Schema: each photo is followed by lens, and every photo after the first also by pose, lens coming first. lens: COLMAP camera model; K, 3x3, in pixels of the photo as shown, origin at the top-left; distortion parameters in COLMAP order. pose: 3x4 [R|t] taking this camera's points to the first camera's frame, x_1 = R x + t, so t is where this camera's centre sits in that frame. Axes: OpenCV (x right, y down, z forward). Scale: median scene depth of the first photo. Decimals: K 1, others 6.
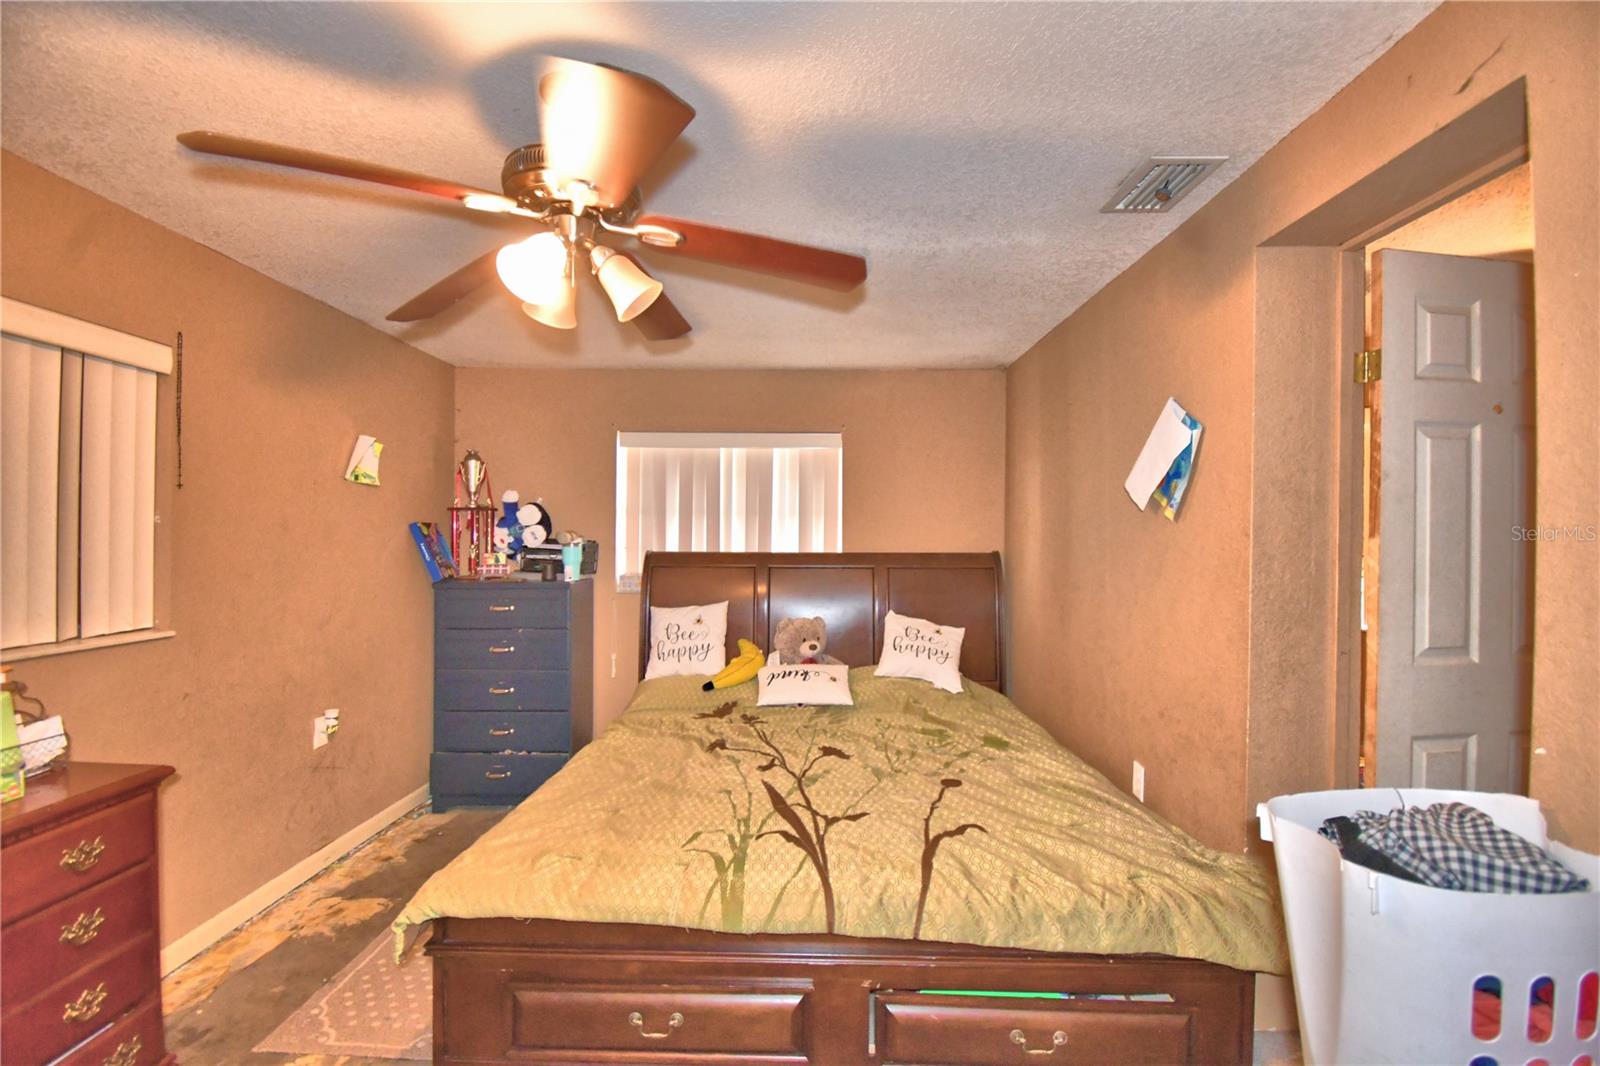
lens RADIAL K [[705.0, 0, 794.0], [0, 705.0, 533.9], [0, 0, 1]] dist [0.003374, -0.012362]
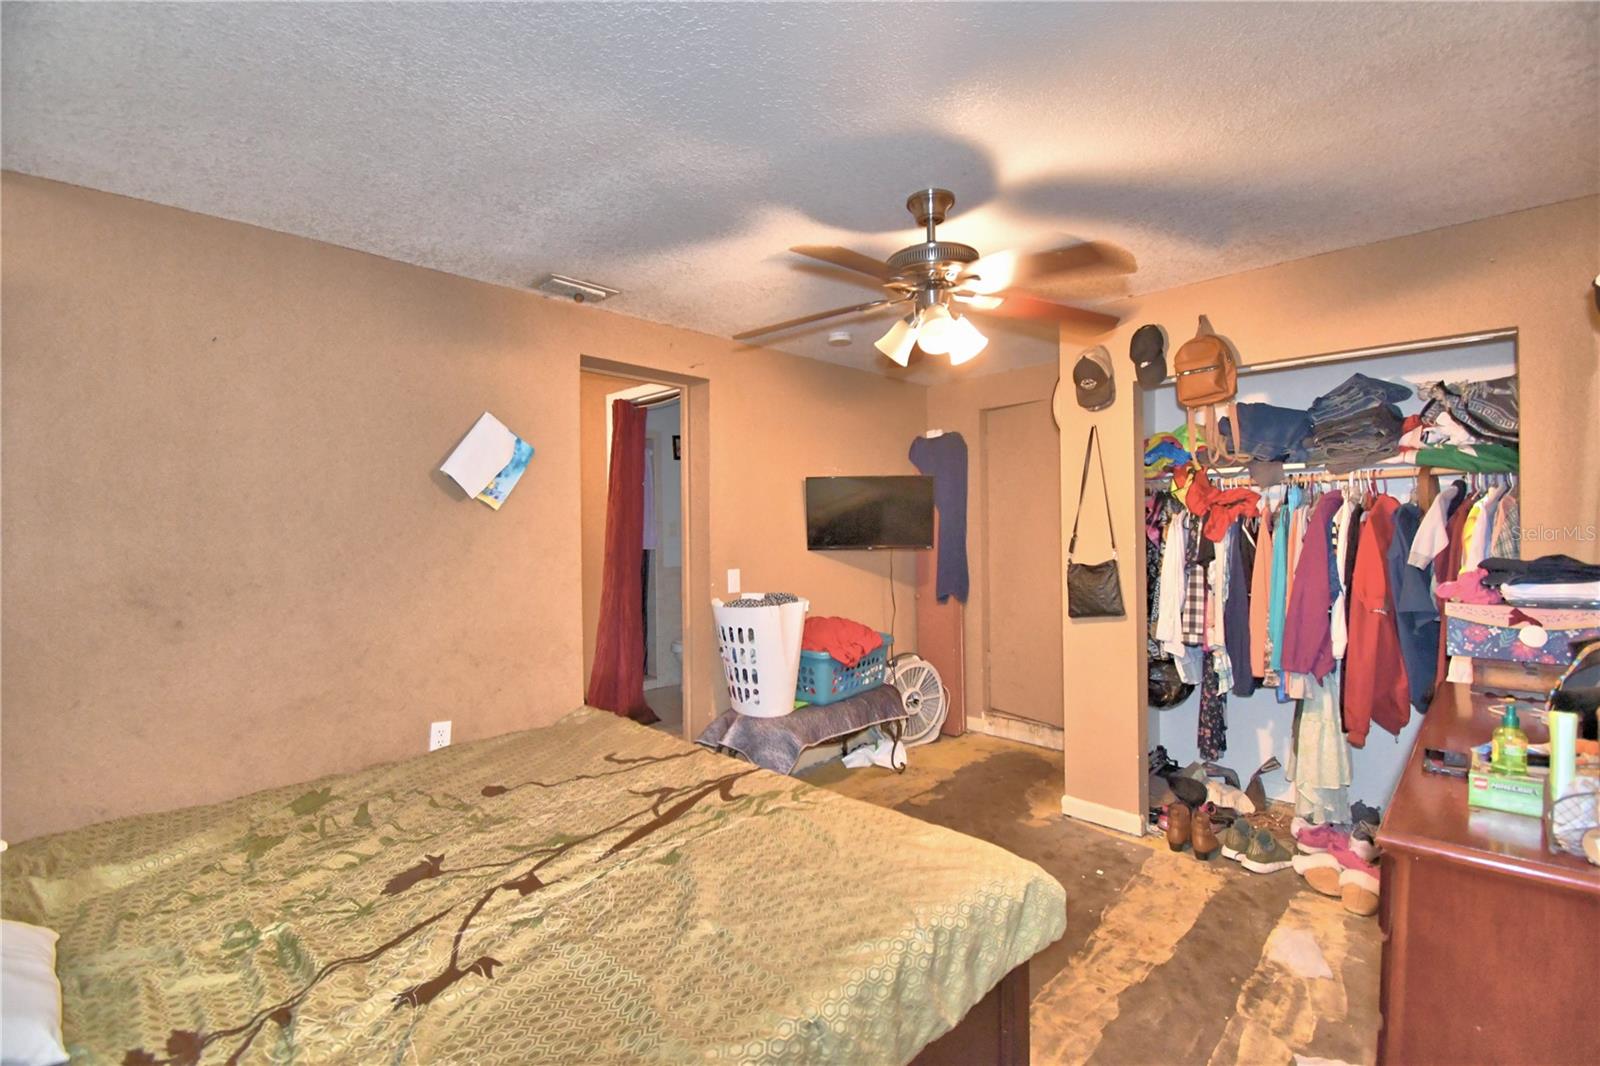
lens RADIAL K [[705.0, 0, 793.5], [0, 705.0, 531.5], [0, 0, 1]] dist [0.003374, -0.012362]
pose [[-0.729801, -0.005117, 0.683640, -0.481556], [0.001685, 0.999955, 0.009283, 0.008100], [-0.683657, 0.007927, -0.729760, 0.991842]]
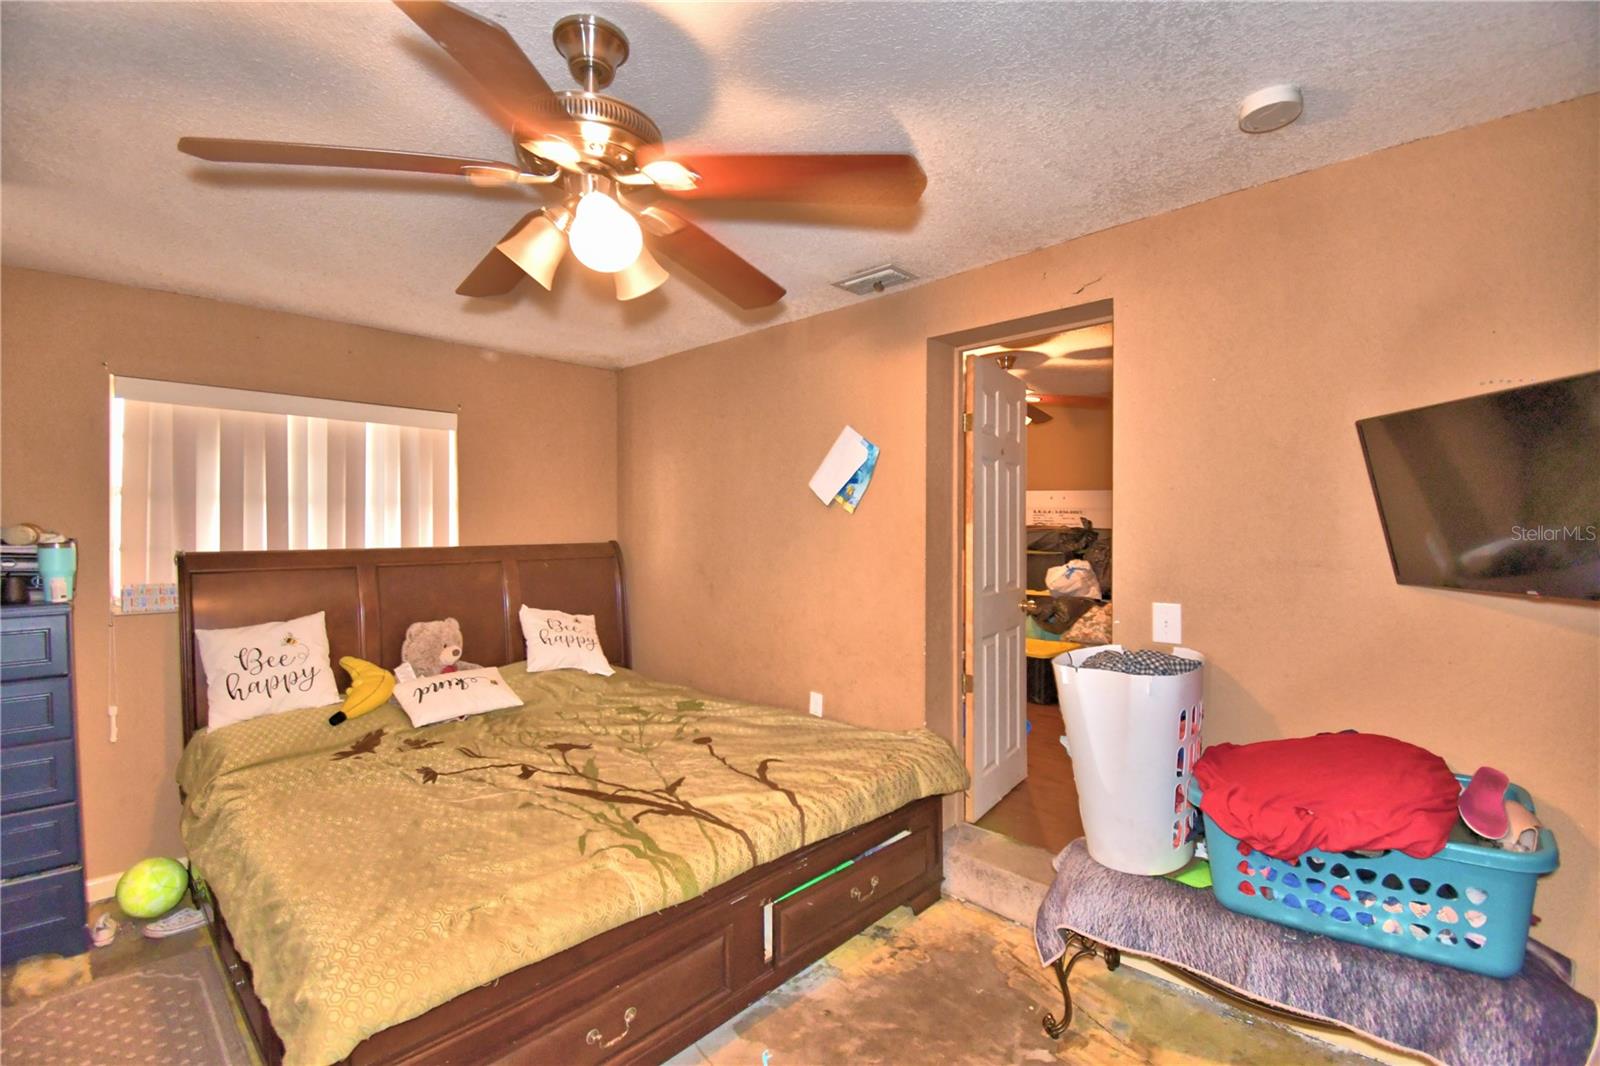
lens RADIAL K [[705.0, 0, 809.5], [0, 705.0, 532.1], [0, 0, 1]] dist [0.003374, -0.012362]
pose [[0.666072, -0.013691, 0.745762, -0.363091], [0.008133, 0.999905, 0.011092, 0.002265], [-0.745843, -0.001322, 0.666120, 0.078090]]
